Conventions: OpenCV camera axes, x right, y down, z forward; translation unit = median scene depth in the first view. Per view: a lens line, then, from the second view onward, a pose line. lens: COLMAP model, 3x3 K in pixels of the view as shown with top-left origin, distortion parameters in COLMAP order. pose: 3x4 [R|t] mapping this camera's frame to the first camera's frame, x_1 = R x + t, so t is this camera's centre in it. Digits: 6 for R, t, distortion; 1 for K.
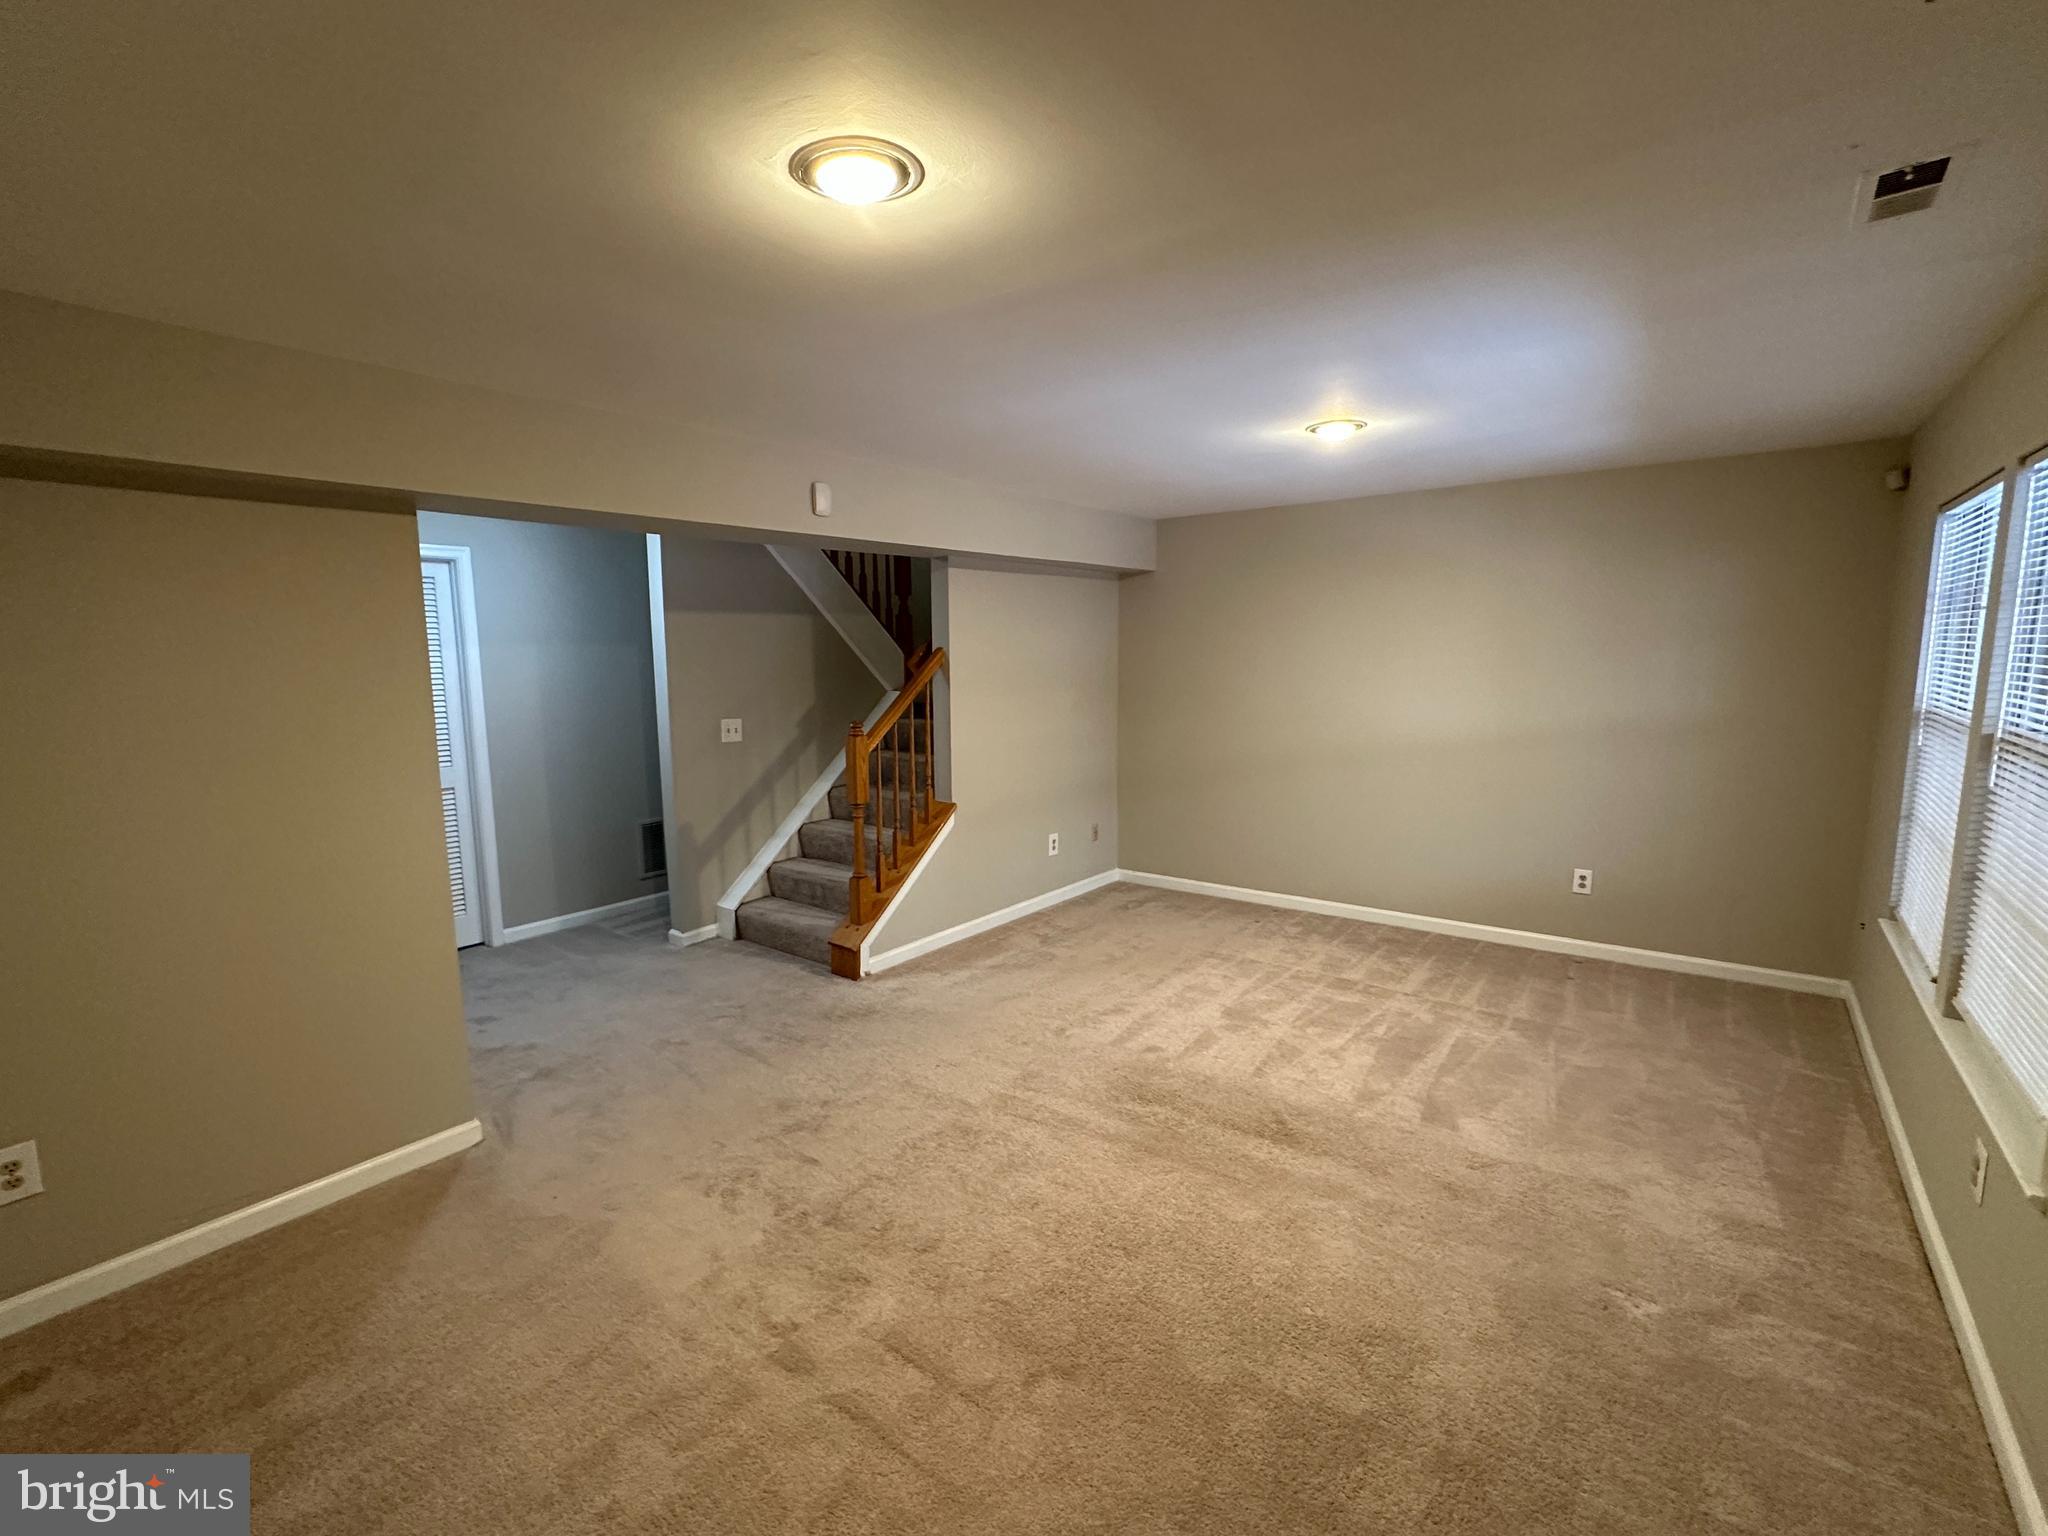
lens RADIAL K [[910.3, 0, 1024.0], [0, 910.3, 768.0], [0, 0, 1]] dist [-0.001529, -0.000180]
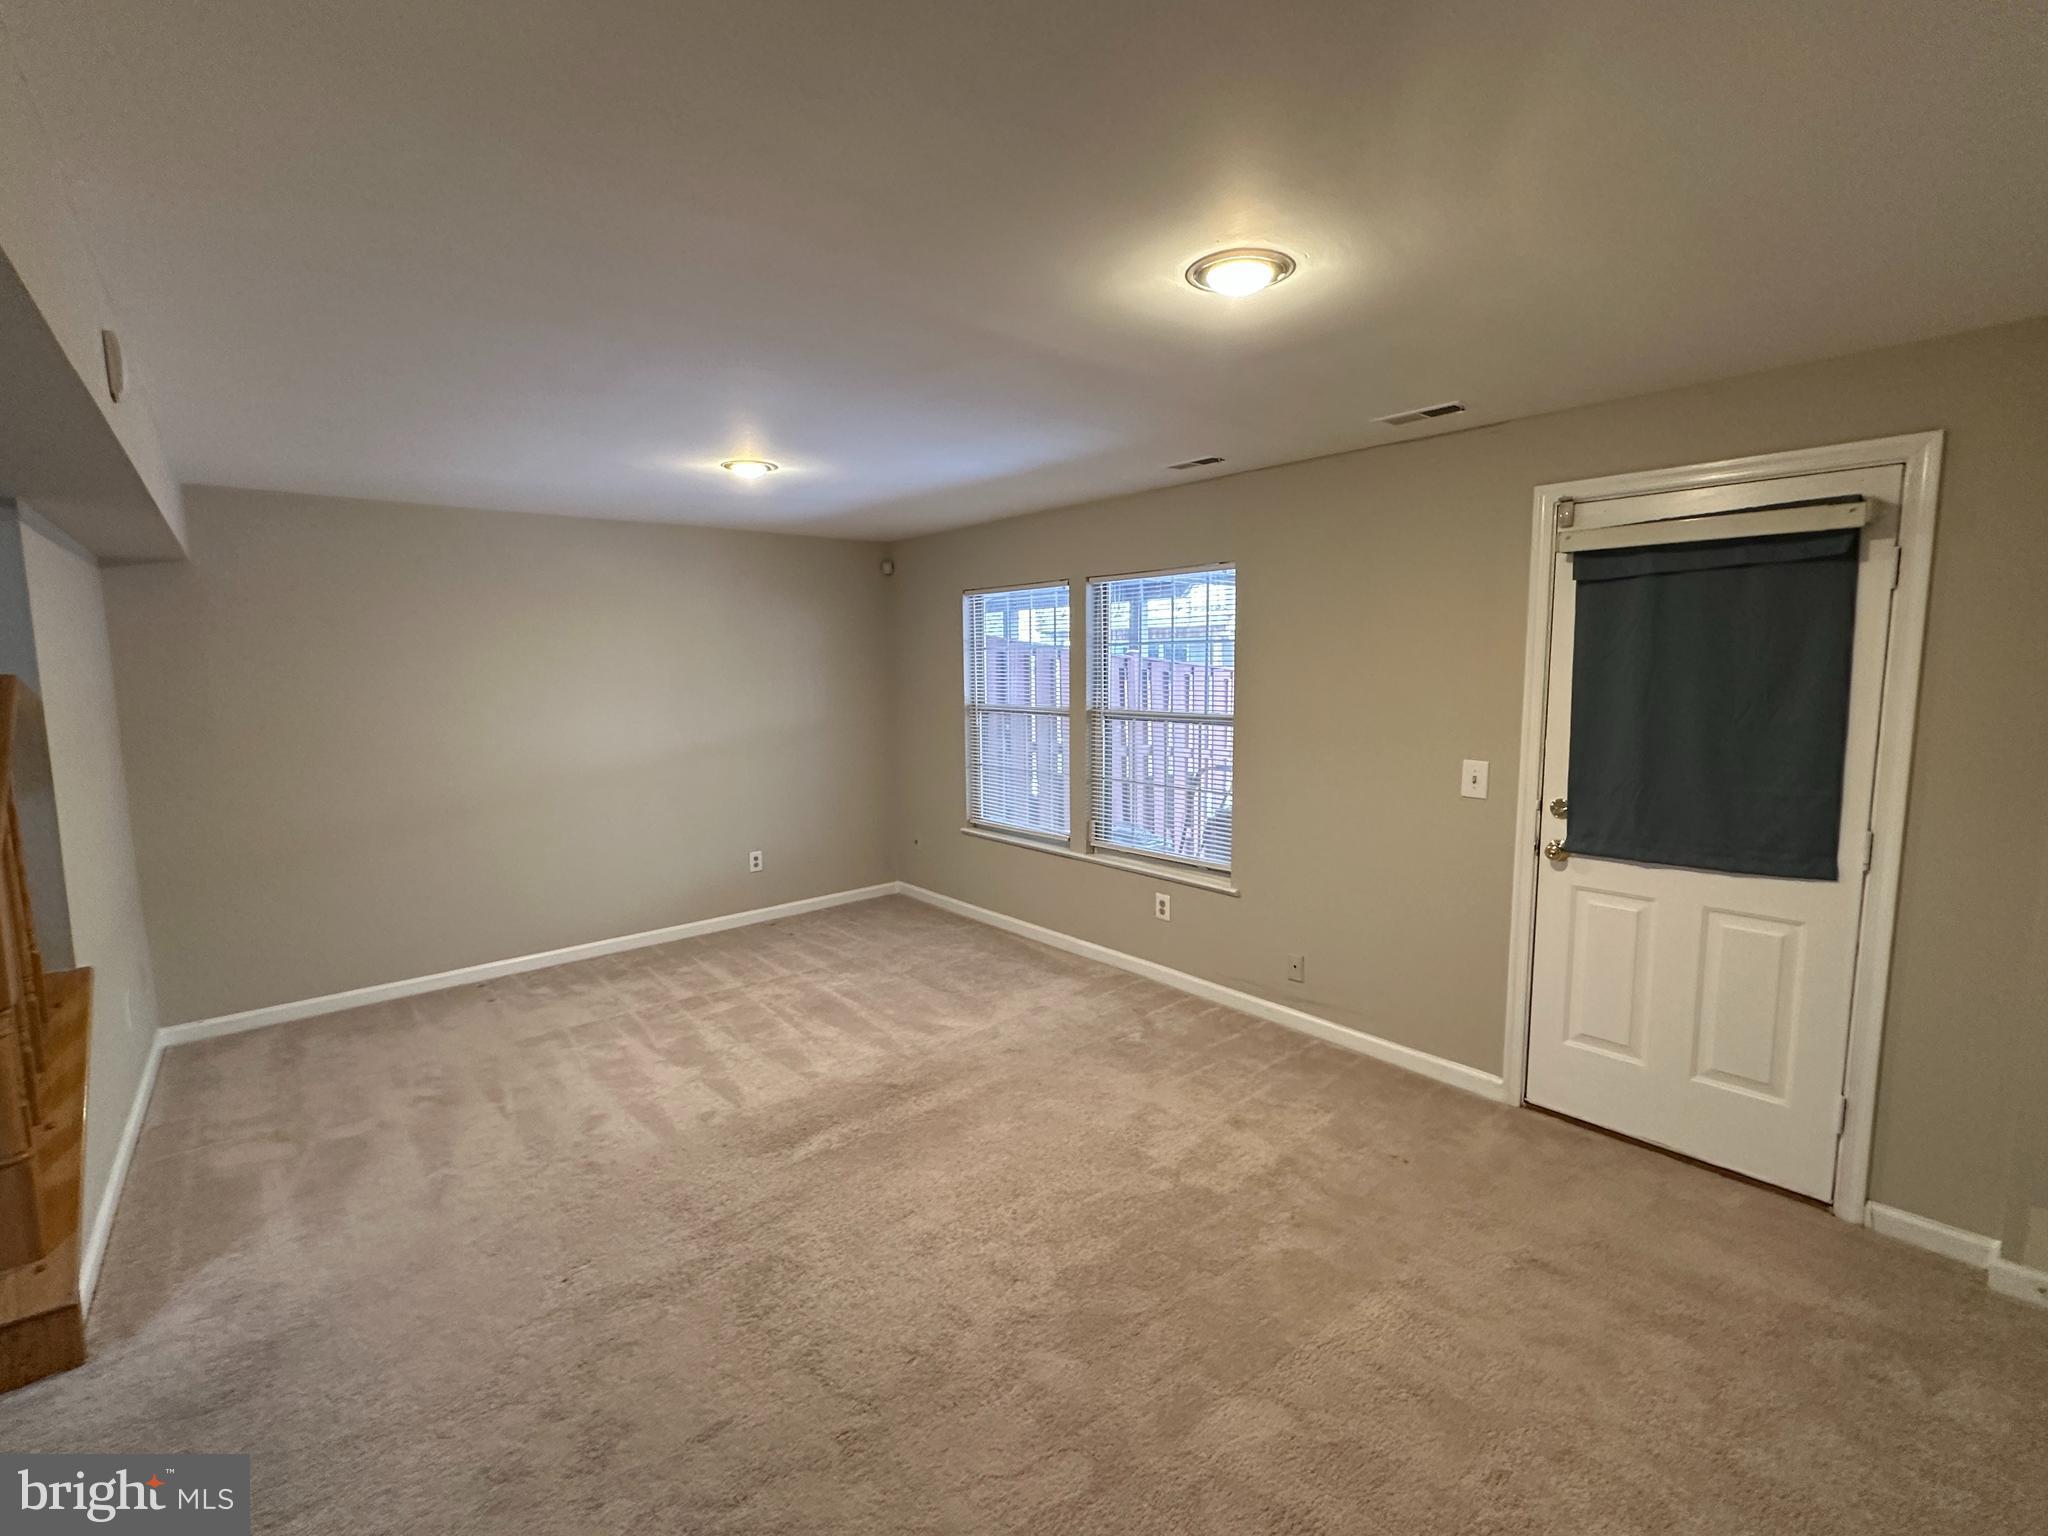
lens RADIAL K [[903.8, 0, 1024.0], [0, 903.8, 768.0], [0, 0, 1]] dist [-0.003440, -0.000705]
pose [[0.217580, -0.107460, 0.970109, -0.535873], [0.141291, 0.986920, 0.077633, -0.049322], [-0.965762, 0.120176, 0.229917, 0.387882]]
